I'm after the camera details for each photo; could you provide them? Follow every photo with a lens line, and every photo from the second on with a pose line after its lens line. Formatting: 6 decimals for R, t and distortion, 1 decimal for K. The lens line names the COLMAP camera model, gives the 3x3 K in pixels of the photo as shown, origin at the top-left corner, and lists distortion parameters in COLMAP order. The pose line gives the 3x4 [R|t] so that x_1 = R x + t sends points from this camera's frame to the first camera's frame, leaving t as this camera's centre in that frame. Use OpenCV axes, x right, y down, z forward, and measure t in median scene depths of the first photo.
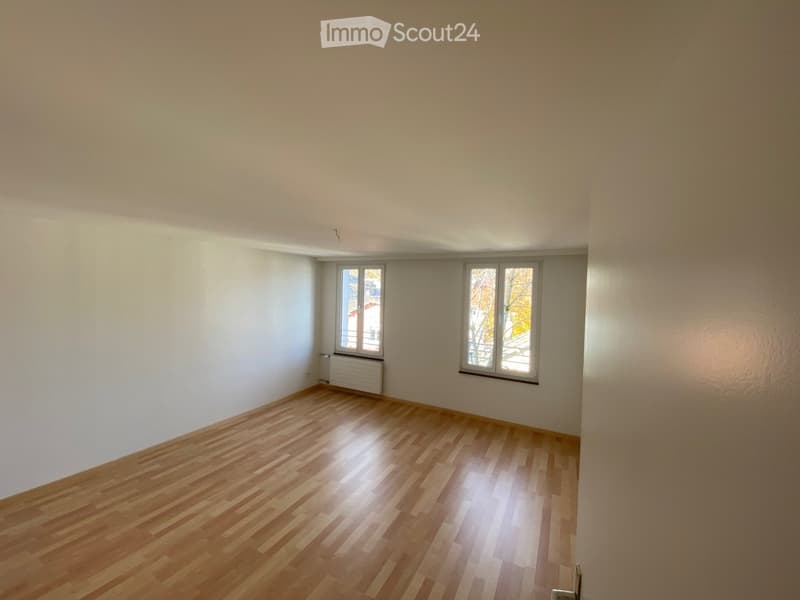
lens RADIAL K [[319.7, 0, 400.0], [0, 319.7, 300.0], [0, 0, 1]] dist [-0.001670, -0.014977]
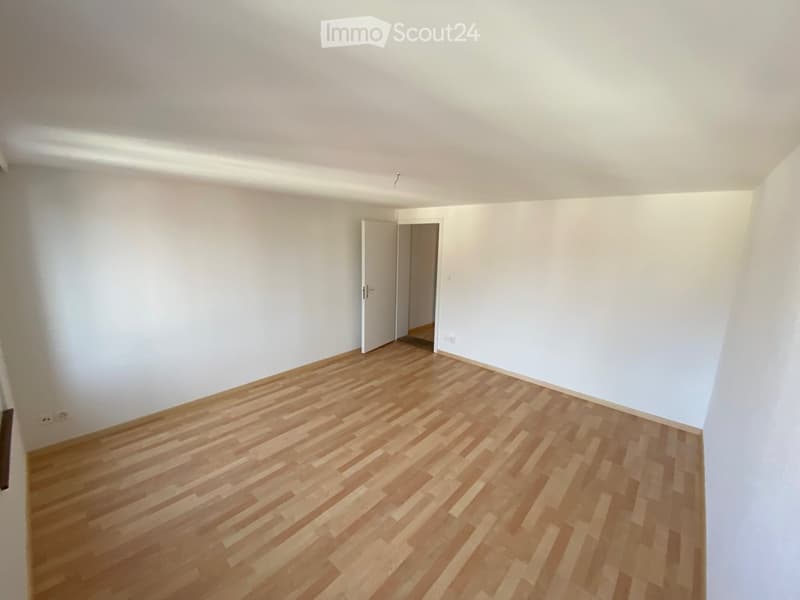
lens RADIAL K [[319.7, 0, 400.0], [0, 319.7, 300.0], [0, 0, 1]] dist [-0.001670, -0.014977]
pose [[-0.966838, -0.094614, 0.237218, -0.362703], [-0.041895, 0.975019, 0.218133, -0.064982], [-0.251930, 0.200961, -0.946650, 1.559329]]
